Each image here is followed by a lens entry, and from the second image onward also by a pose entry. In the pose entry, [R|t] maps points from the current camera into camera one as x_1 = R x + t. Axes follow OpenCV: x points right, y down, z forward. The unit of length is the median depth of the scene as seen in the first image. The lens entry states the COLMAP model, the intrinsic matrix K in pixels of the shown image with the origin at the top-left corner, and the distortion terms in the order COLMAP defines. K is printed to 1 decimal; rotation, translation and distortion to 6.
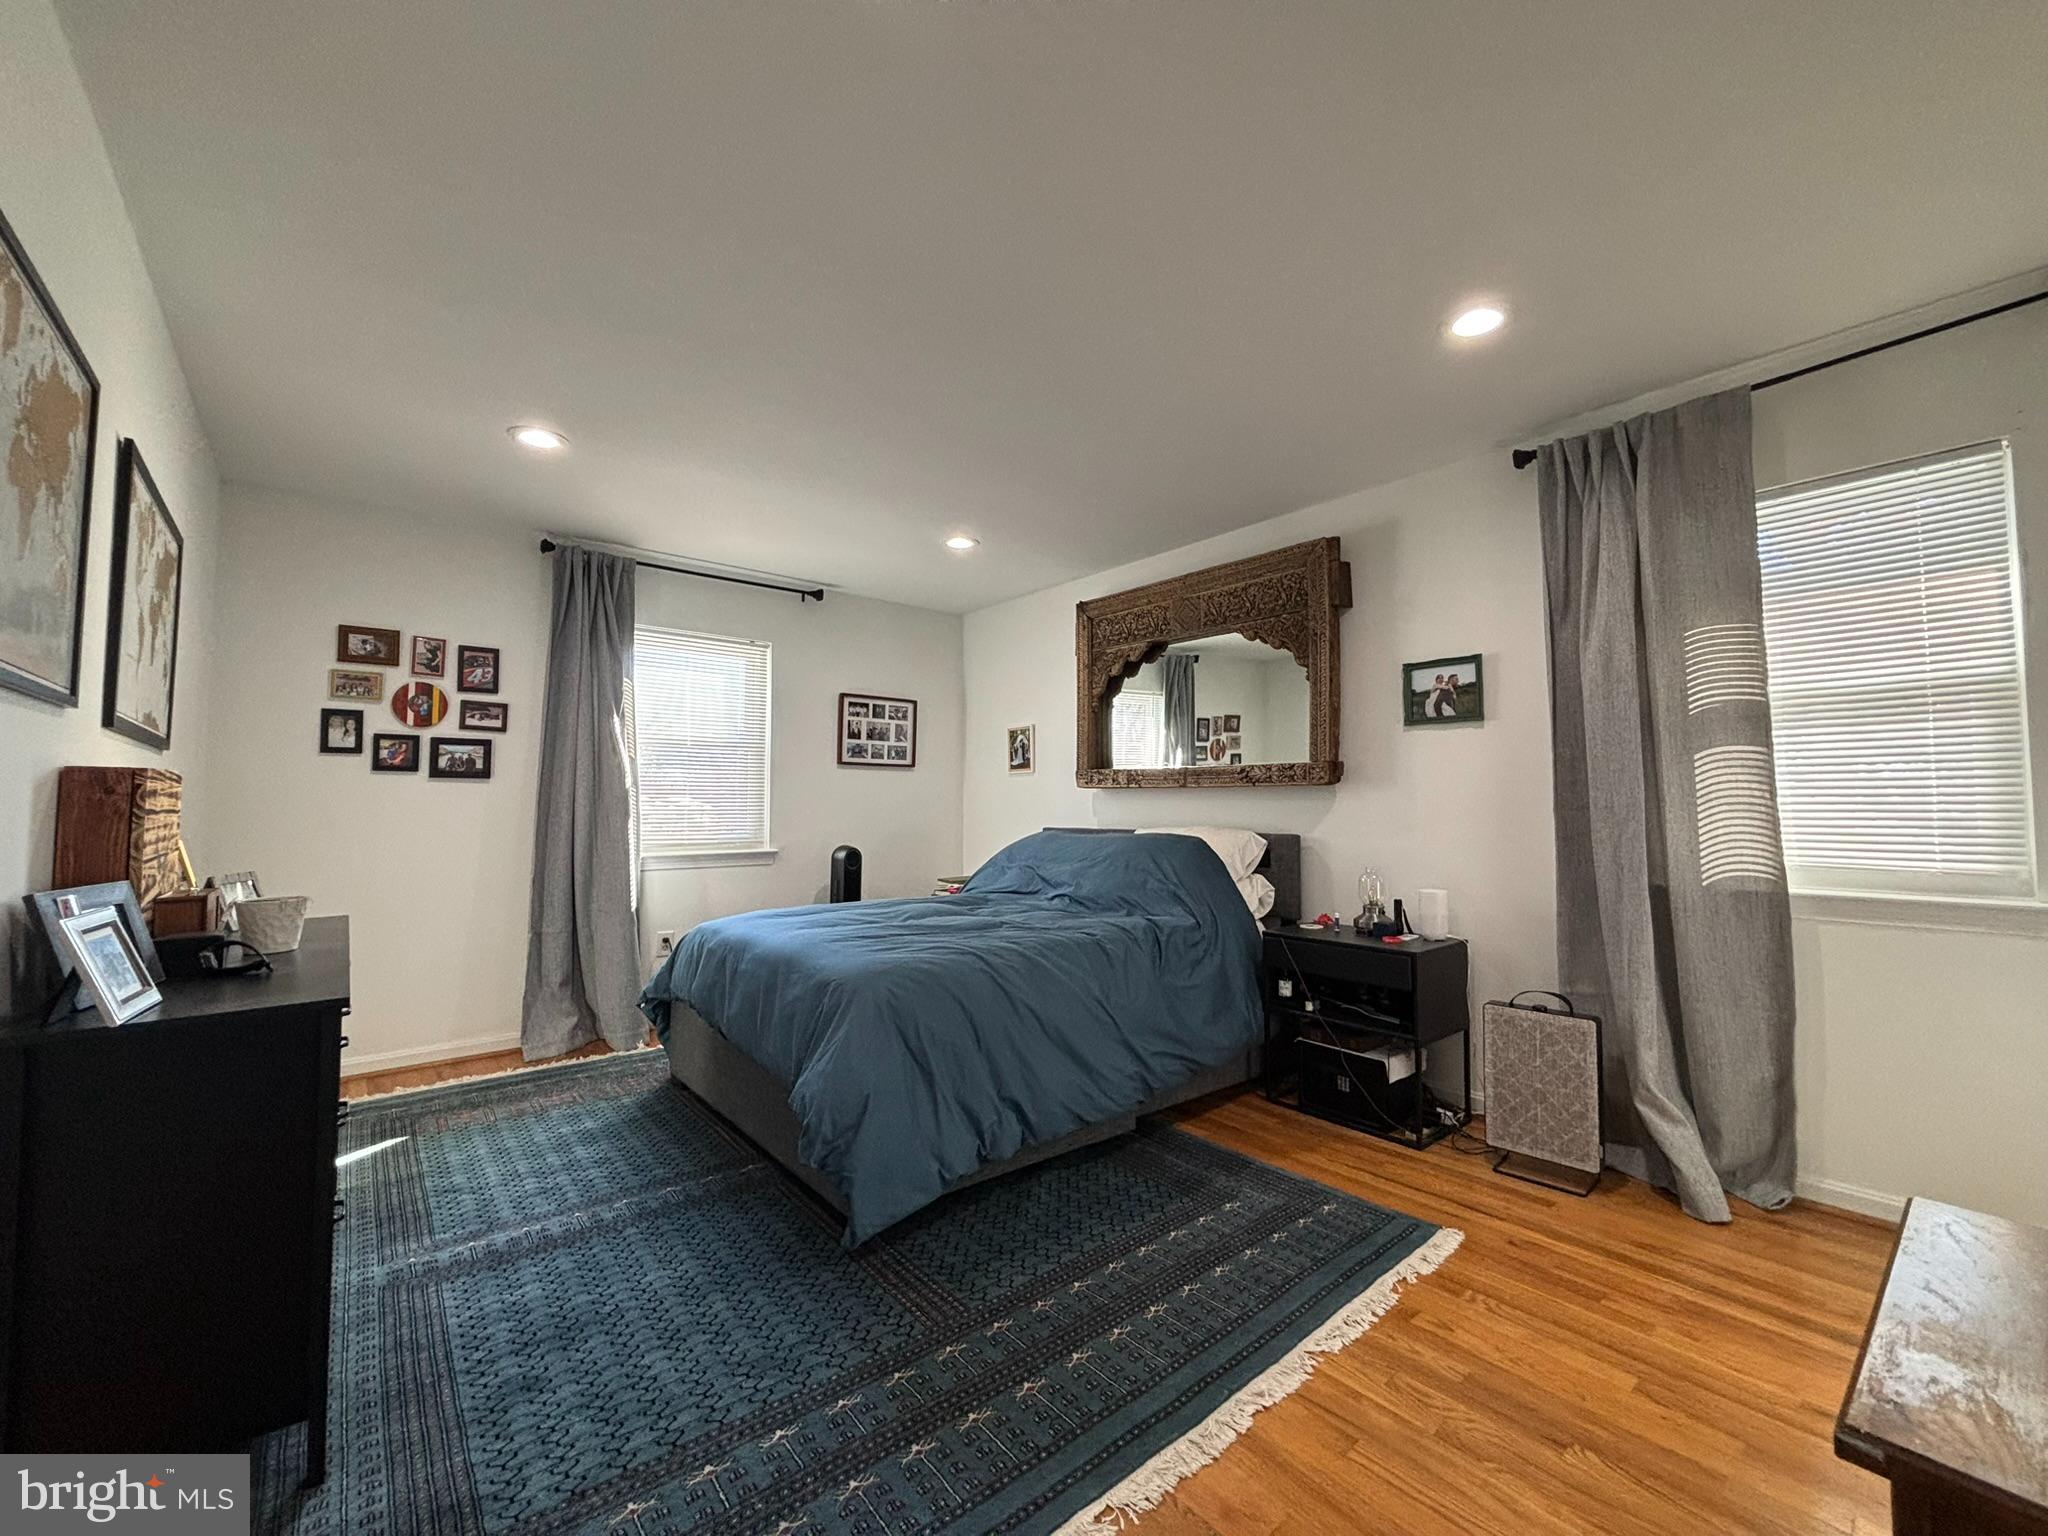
lens RADIAL K [[821.5, 0, 1026.3], [0, 821.5, 766.4], [0, 0, 1]] dist [0.019765, -0.009779]
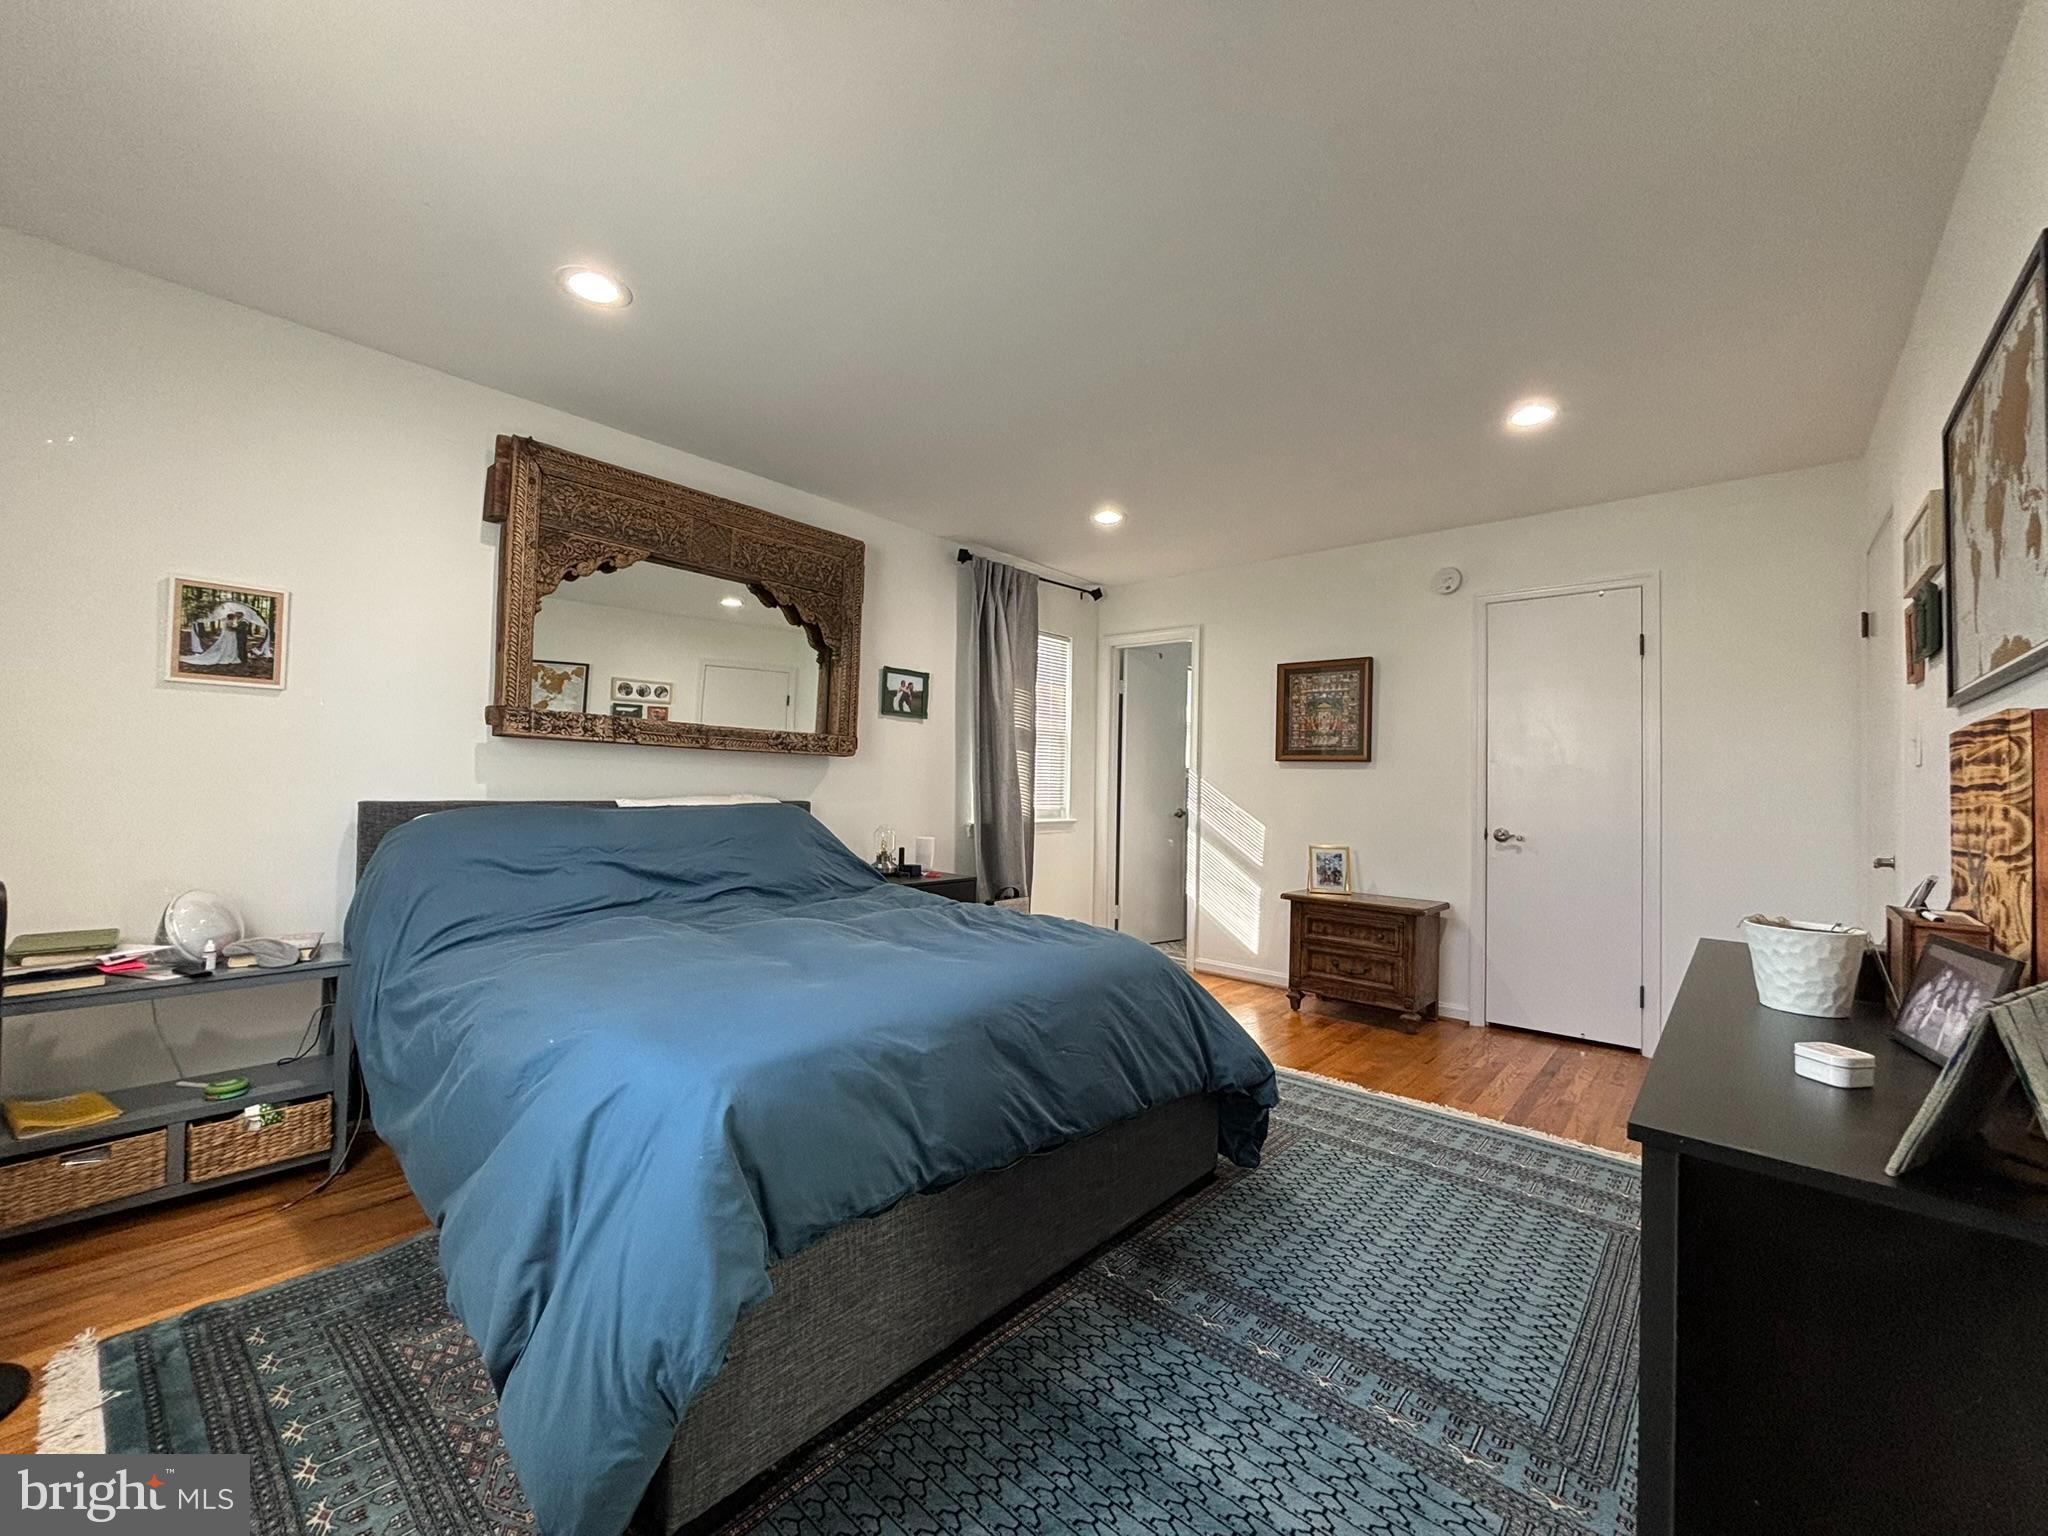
lens RADIAL K [[821.5, 0, 1026.3], [0, 821.5, 766.4], [0, 0, 1]] dist [0.019765, -0.009779]
pose [[-0.155776, 0.023212, 0.987520, -0.847369], [-0.069291, 0.997004, -0.034365, 0.061172], [-0.985359, -0.073779, -0.153701, 0.980313]]
